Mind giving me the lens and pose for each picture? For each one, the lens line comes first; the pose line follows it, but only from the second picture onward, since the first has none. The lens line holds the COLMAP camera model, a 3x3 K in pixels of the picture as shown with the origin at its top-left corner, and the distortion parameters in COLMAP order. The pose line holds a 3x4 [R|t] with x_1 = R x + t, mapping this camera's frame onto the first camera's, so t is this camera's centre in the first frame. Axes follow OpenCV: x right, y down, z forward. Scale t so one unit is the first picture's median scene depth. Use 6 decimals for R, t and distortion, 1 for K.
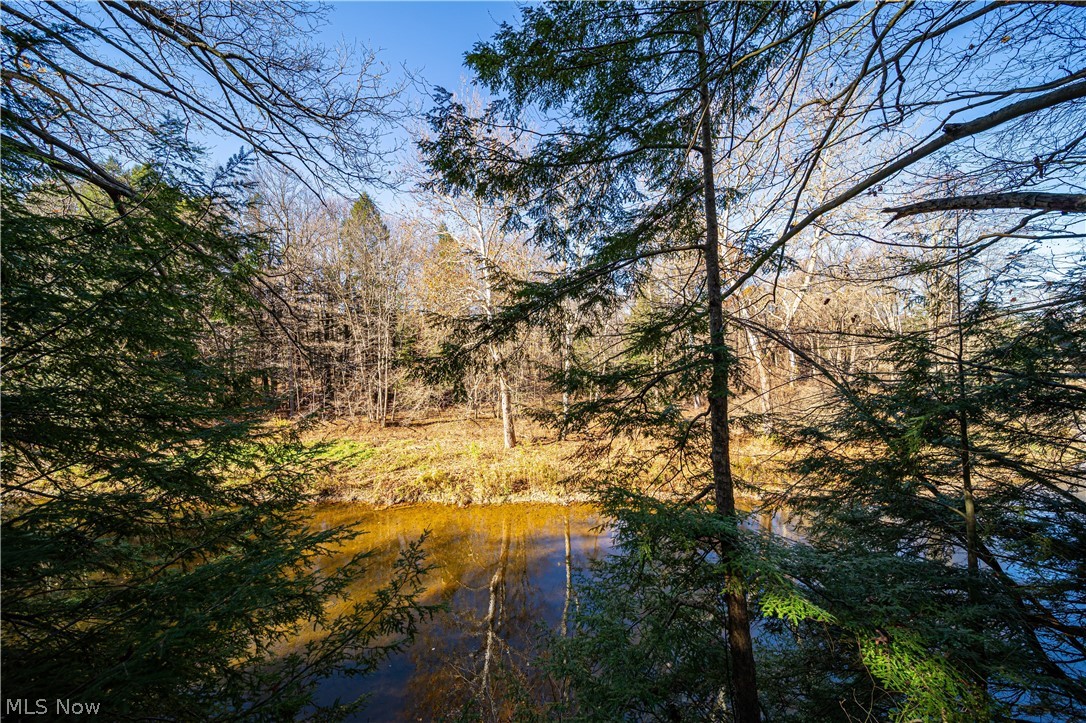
lens RADIAL K [[376.6, 0, 543.4], [0, 376.6, 357.6], [0, 0, 1]] dist [-0.000557, -0.000006]
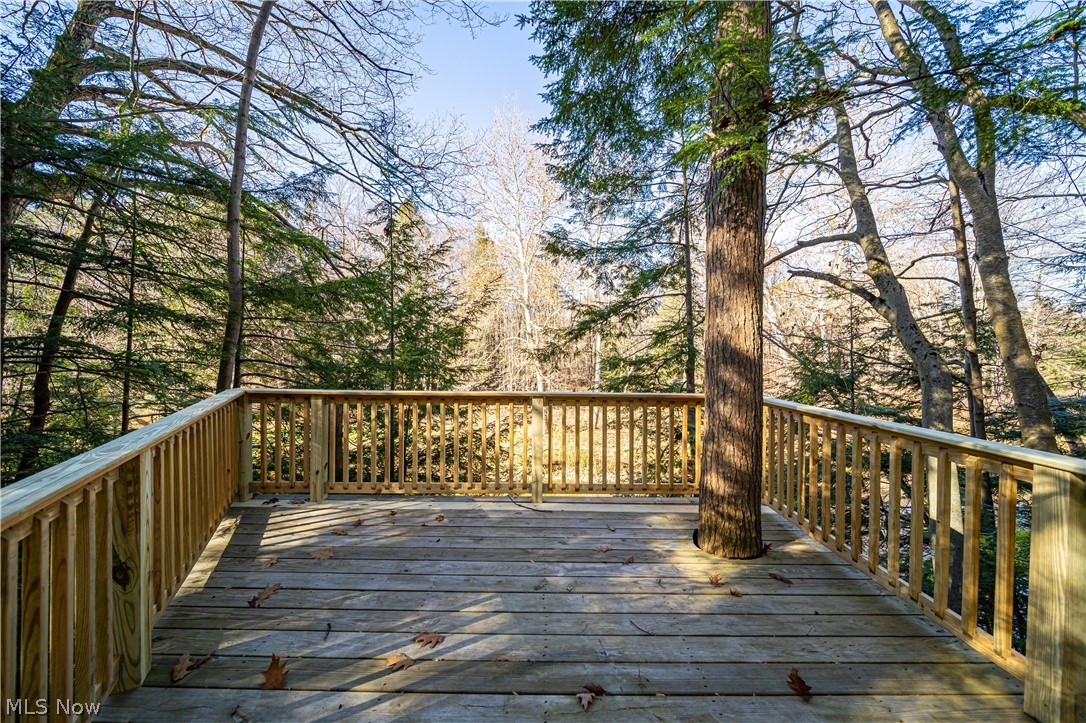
lens RADIAL K [[376.6, 0, 543.4], [0, 376.6, 357.6], [0, 0, 1]] dist [-0.000557, -0.000006]
pose [[0.997189, 0.007068, -0.074590, -0.119571], [-0.005910, 0.999859, 0.015742, 0.009156], [0.074691, -0.015257, 0.997090, -0.736705]]
